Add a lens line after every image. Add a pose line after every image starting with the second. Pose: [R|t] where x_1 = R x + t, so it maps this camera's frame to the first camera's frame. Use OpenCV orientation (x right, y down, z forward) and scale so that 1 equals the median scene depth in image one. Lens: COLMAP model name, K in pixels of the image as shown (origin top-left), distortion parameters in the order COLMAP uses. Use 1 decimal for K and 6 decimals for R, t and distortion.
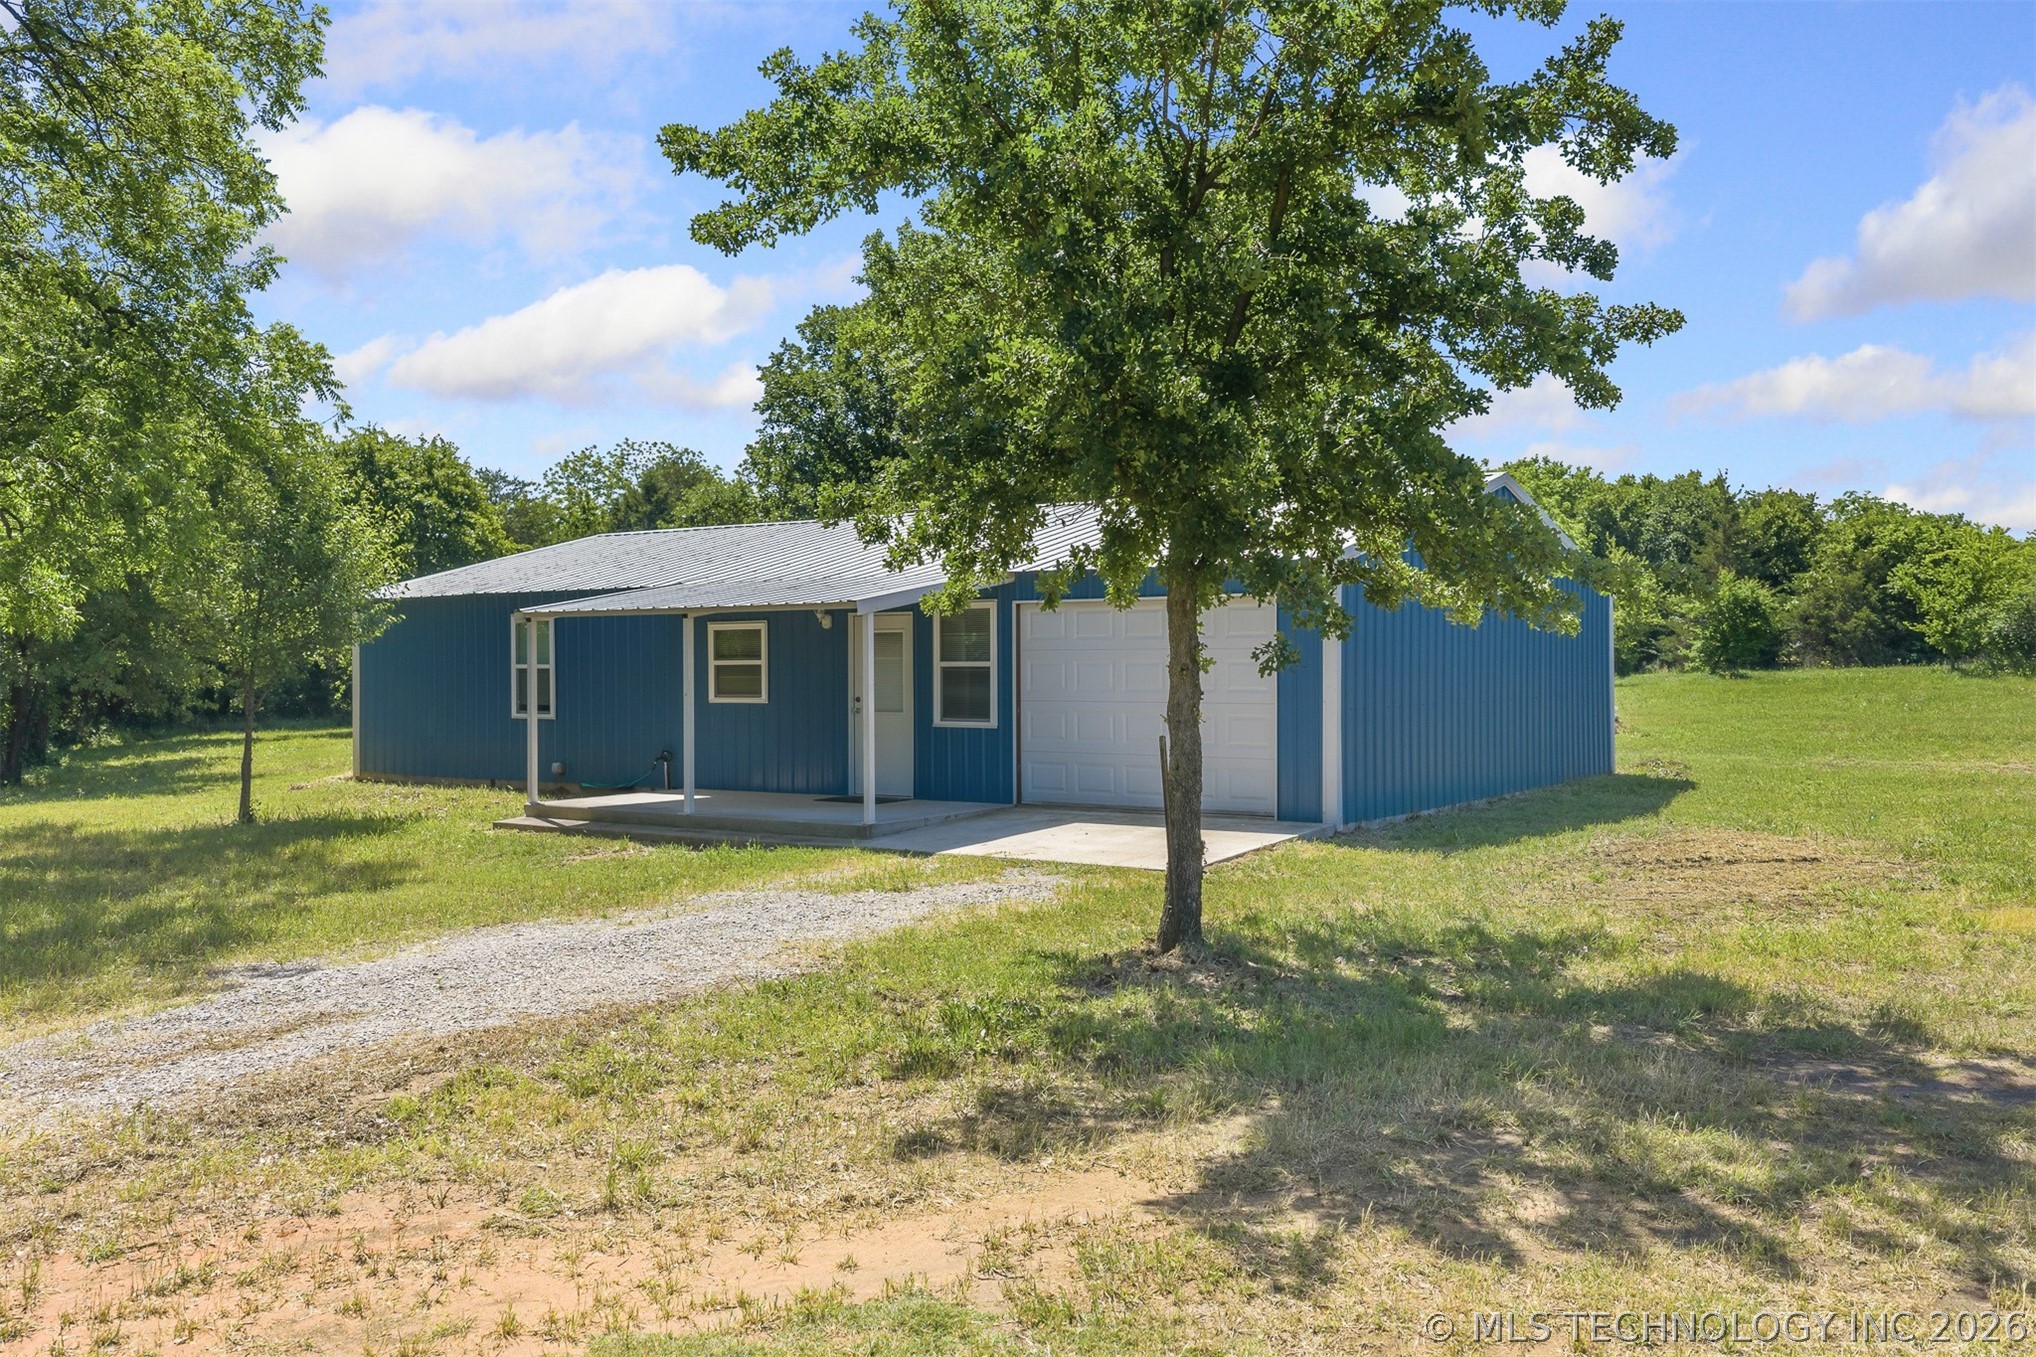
lens RADIAL K [[1639.0, 0, 1018.0], [0, 1639.0, 678.5], [0, 0, 1]] dist [0.018328, -0.060344]
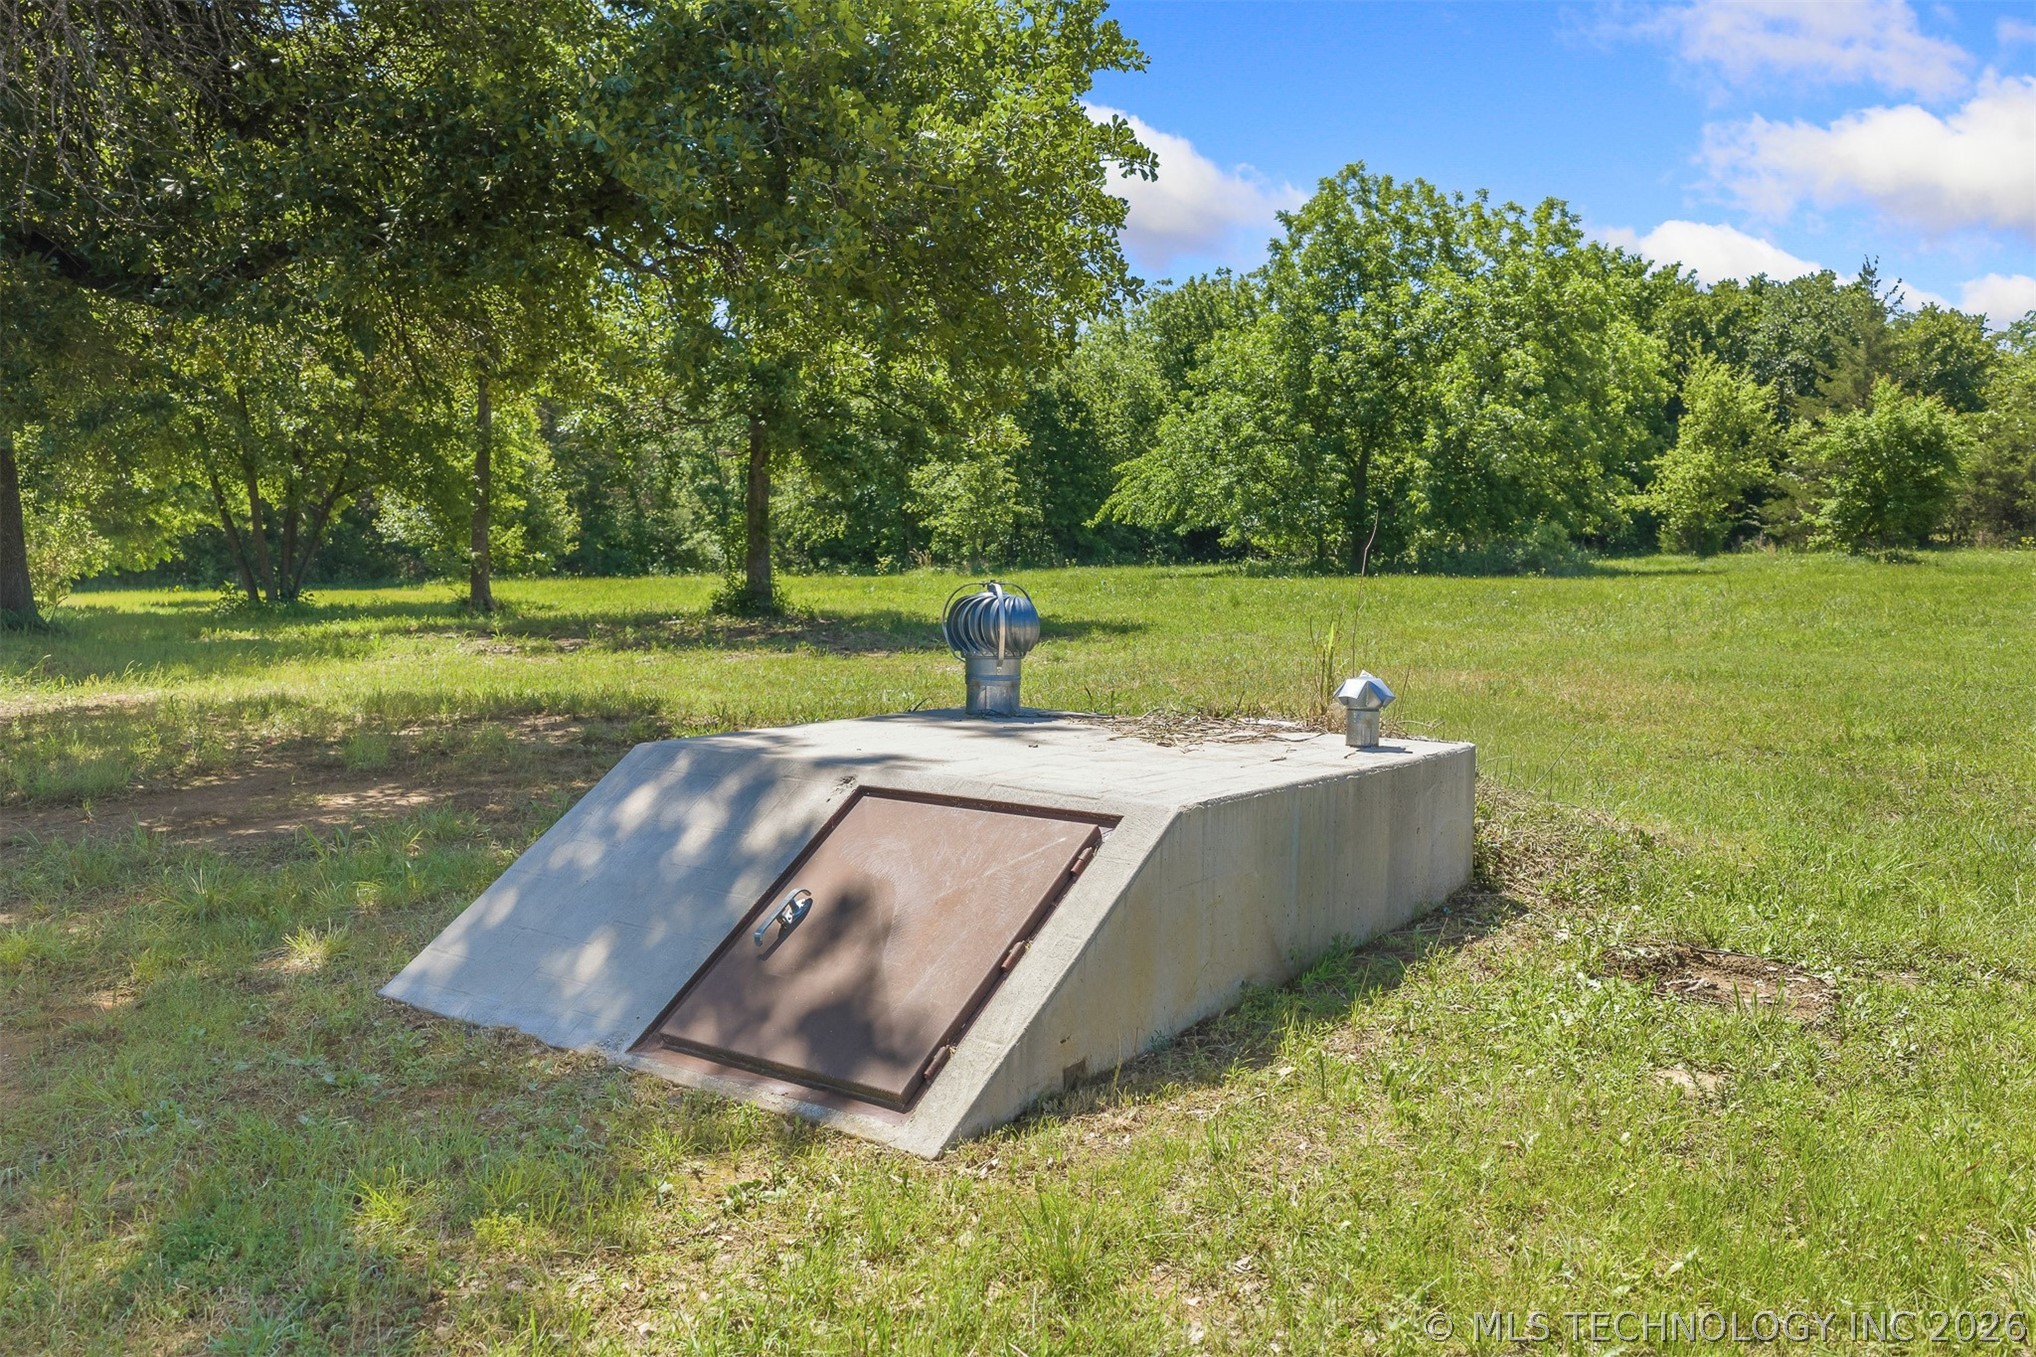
lens RADIAL K [[1639.0, 0, 1018.0], [0, 1639.0, 678.5], [0, 0, 1]] dist [0.018328, -0.060344]
pose [[0.998562, 0.017395, -0.050707, 0.110654], [-0.013360, 0.996796, 0.078857, -0.000819], [0.051916, -0.078066, 0.995596, 0.283848]]
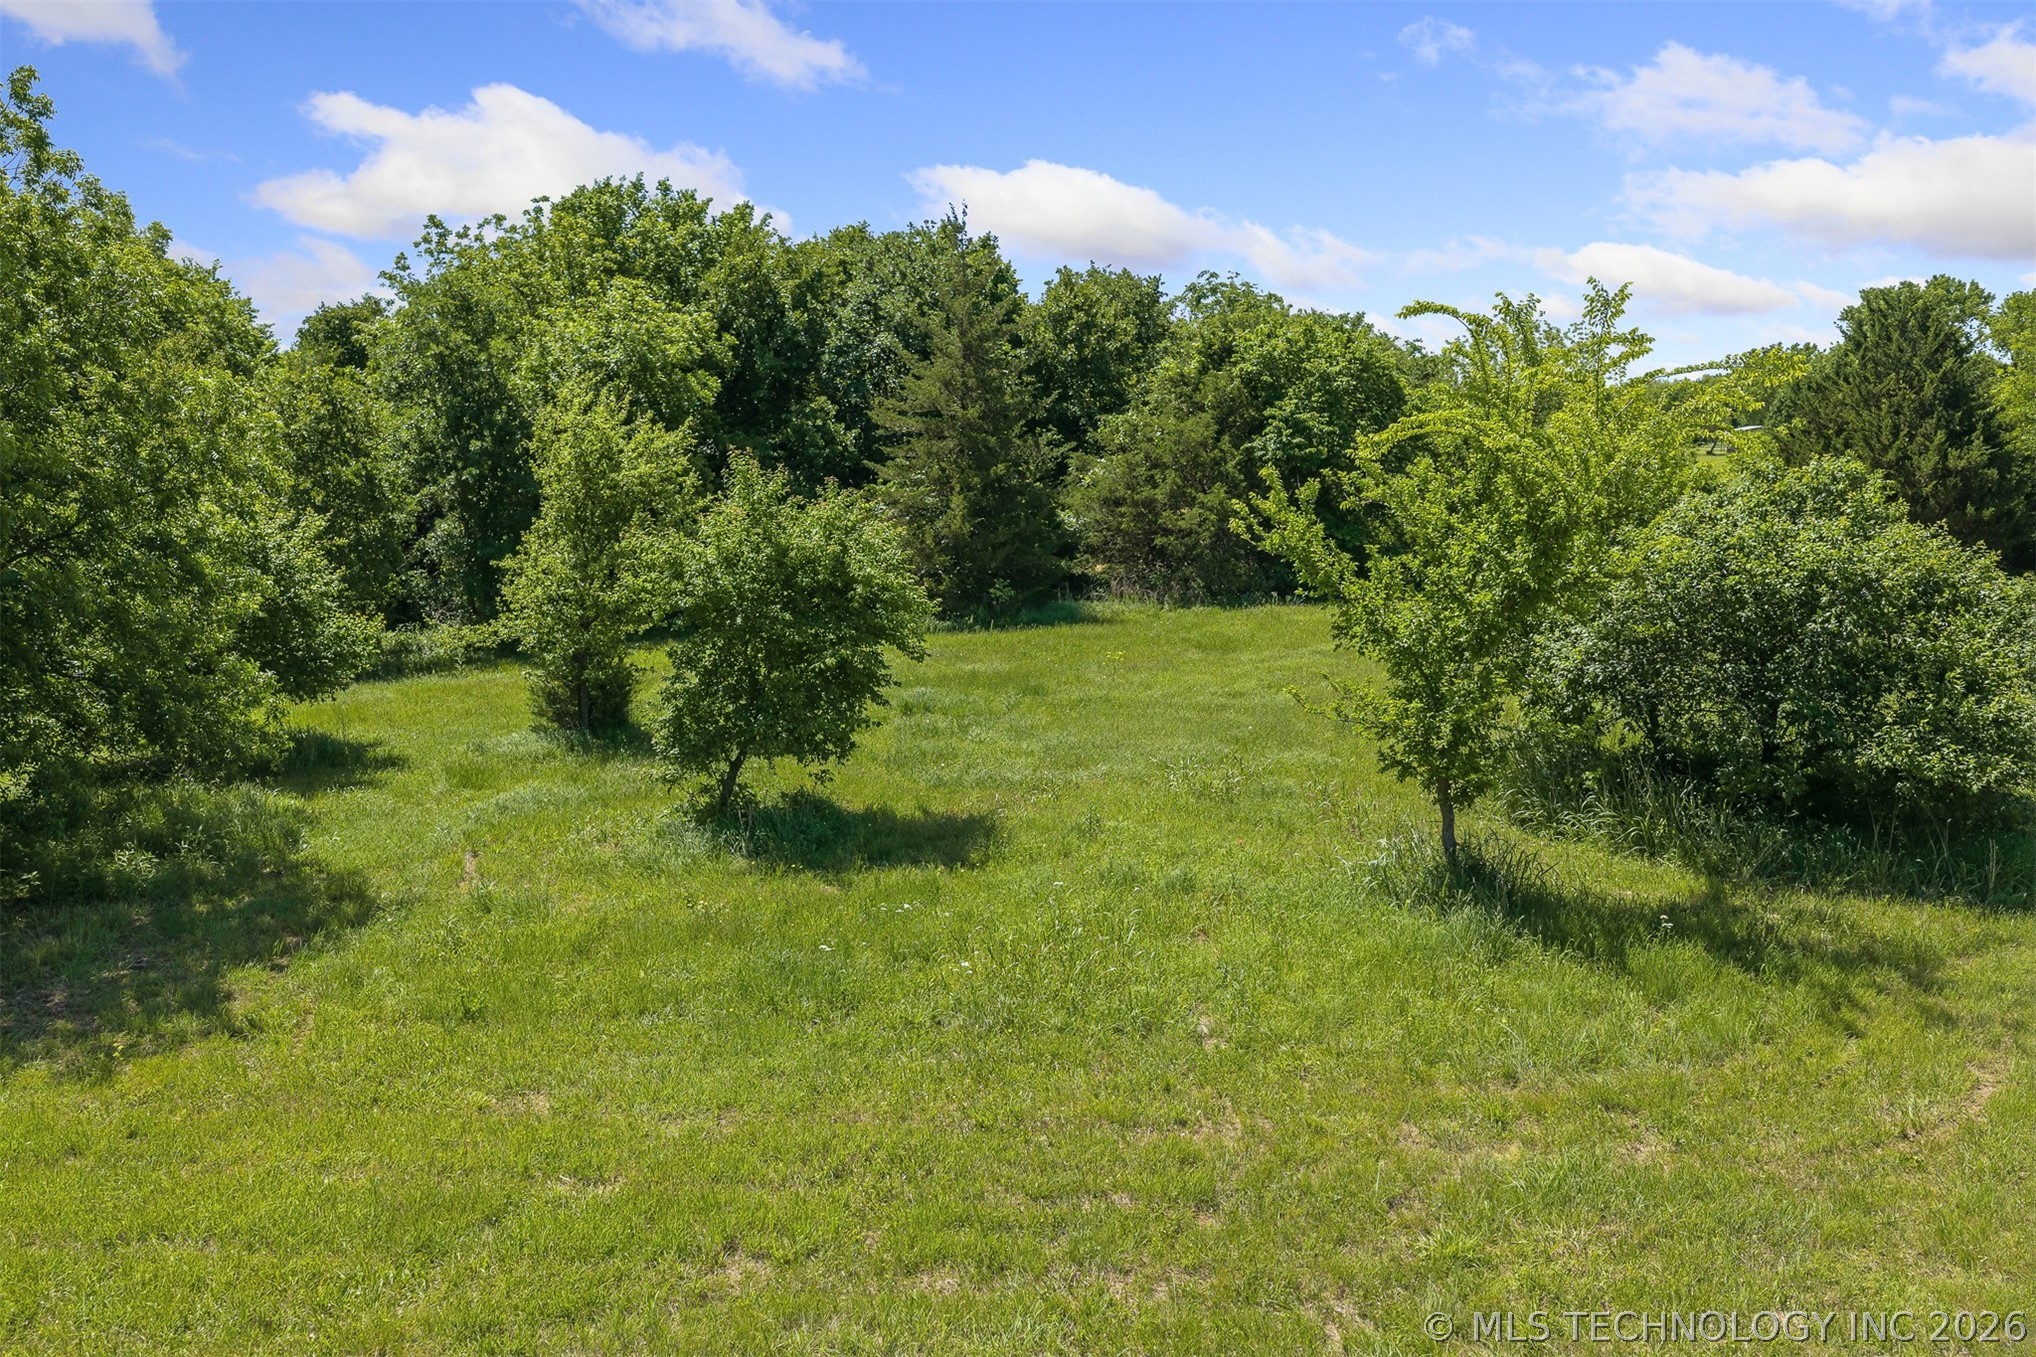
lens RADIAL K [[1639.0, 0, 1018.0], [0, 1639.0, 678.5], [0, 0, 1]] dist [0.018328, -0.060344]
pose [[0.943757, -0.052602, 0.326427, 0.275437], [0.013112, 0.992441, 0.122019, -0.045527], [-0.330378, -0.110876, 0.937313, 0.510266]]
